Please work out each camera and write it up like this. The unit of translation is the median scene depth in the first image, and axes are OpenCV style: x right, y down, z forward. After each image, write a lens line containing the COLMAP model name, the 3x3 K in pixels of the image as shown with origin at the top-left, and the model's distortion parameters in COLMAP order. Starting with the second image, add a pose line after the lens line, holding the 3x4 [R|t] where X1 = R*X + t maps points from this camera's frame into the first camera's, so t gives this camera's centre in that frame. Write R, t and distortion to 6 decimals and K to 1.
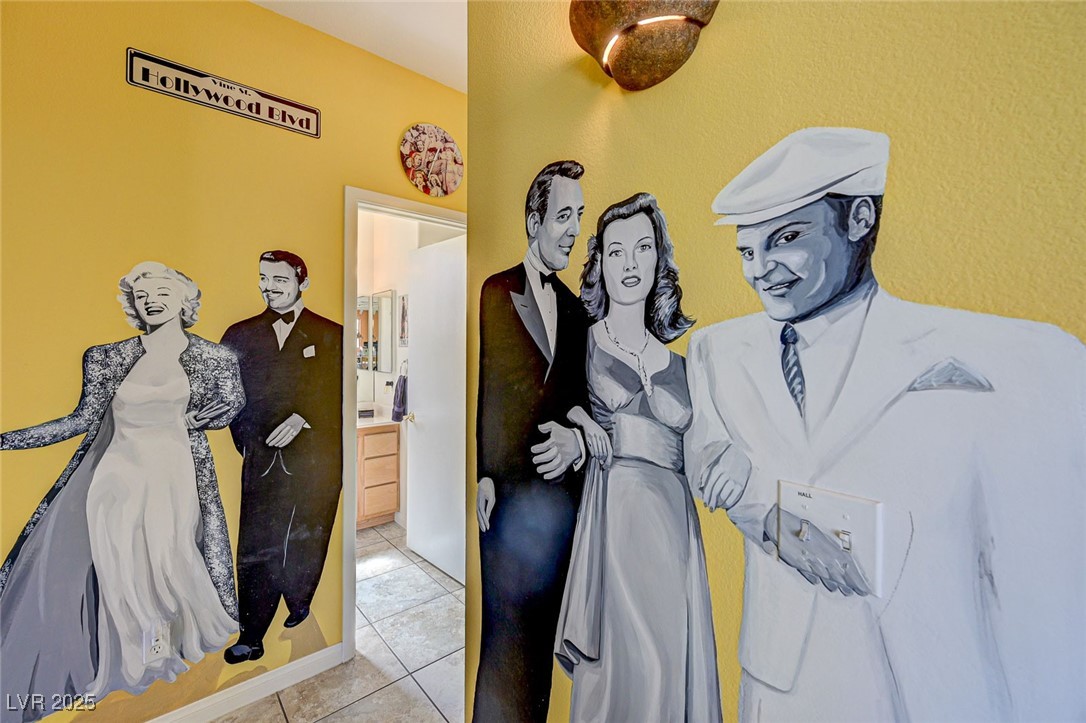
lens RADIAL K [[441.3, 0, 538.6], [0, 441.3, 329.3], [0, 0, 1]] dist [-0.001533, 0.000143]
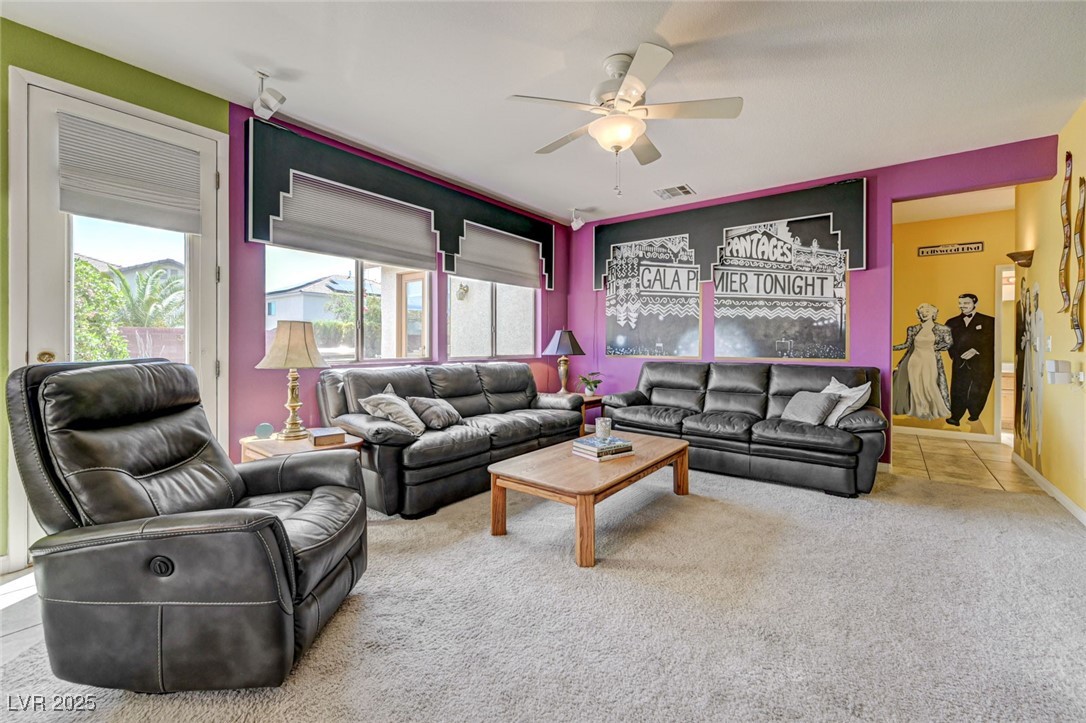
lens RADIAL K [[441.3, 0, 543.2], [0, 441.3, 353.5], [0, 0, 1]] dist [-0.001533, 0.000143]
pose [[0.104027, 0.003923, -0.994567, 2.249283], [0.001754, 0.999990, 0.004128, 0.225844], [0.994573, -0.002174, 0.104019, -2.334968]]
